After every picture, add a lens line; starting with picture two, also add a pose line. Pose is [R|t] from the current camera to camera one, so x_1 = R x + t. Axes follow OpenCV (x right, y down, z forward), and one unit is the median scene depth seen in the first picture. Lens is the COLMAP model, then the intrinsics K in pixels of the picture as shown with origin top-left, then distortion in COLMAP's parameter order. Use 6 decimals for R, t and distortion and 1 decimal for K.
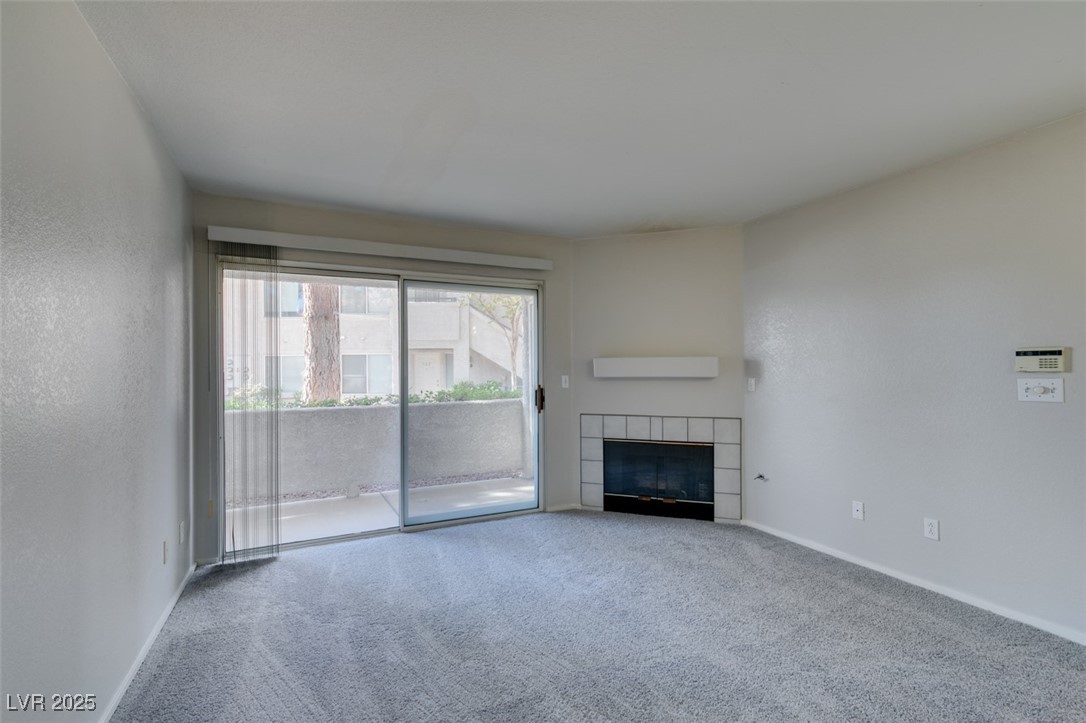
lens RADIAL K [[483.9, 0, 541.4], [0, 483.9, 367.3], [0, 0, 1]] dist [0.002834, -0.000431]
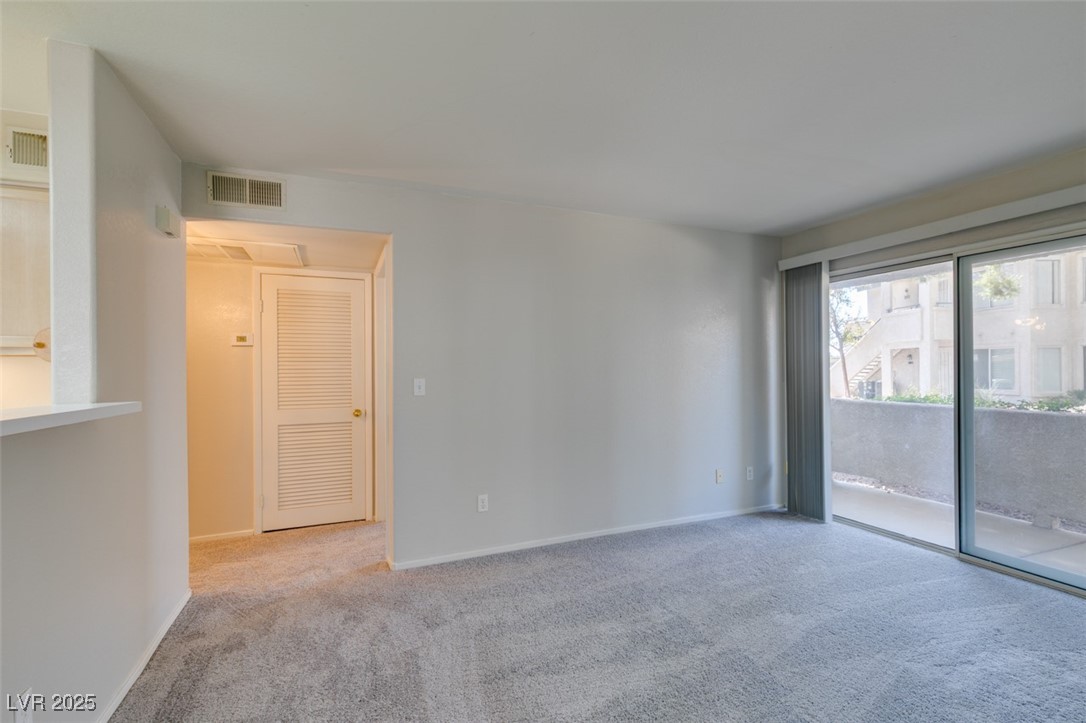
lens RADIAL K [[486.9, 0, 541.2], [0, 486.9, 366.6], [0, 0, 1]] dist [0.003621, -0.000202]
pose [[-0.057373, 0.002119, -0.998351, 0.562442], [0.010964, 0.999939, 0.001492, -0.001682], [0.998293, -0.010860, -0.057393, 0.307000]]
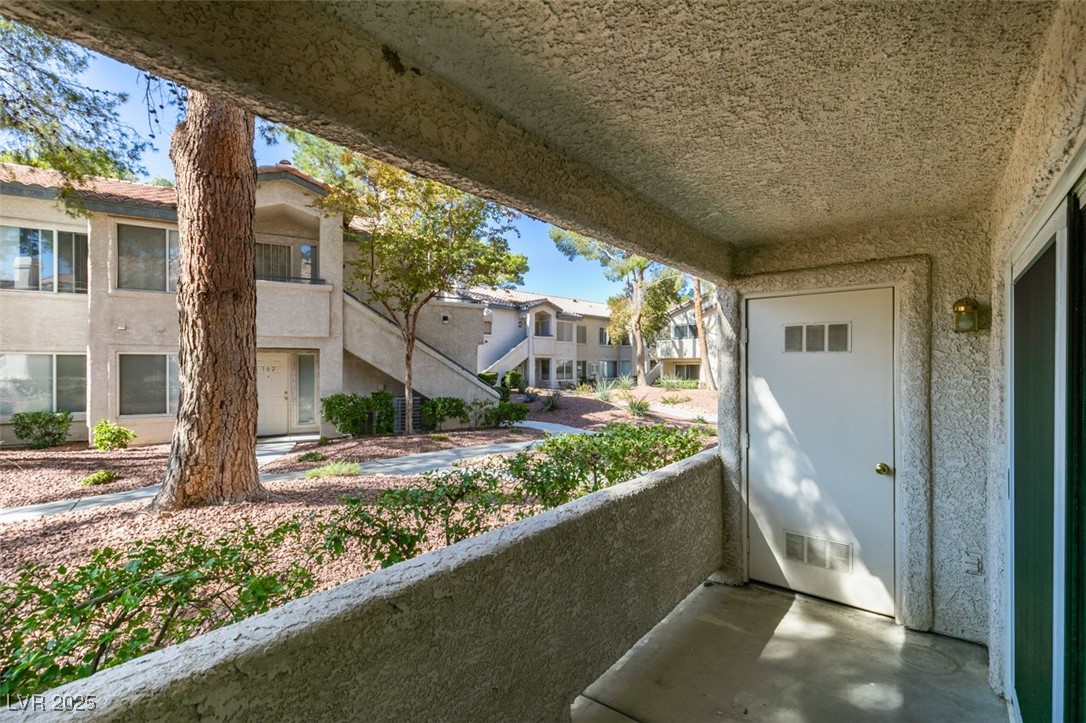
lens RADIAL K [[483.9, 0, 541.4], [0, 483.9, 367.3], [0, 0, 1]] dist [0.002834, -0.000431]
pose [[0.908125, 0.007033, 0.418640, -0.741569], [-0.008743, 0.999959, 0.002167, -0.062404], [-0.418608, -0.005628, 0.908150, 0.802932]]
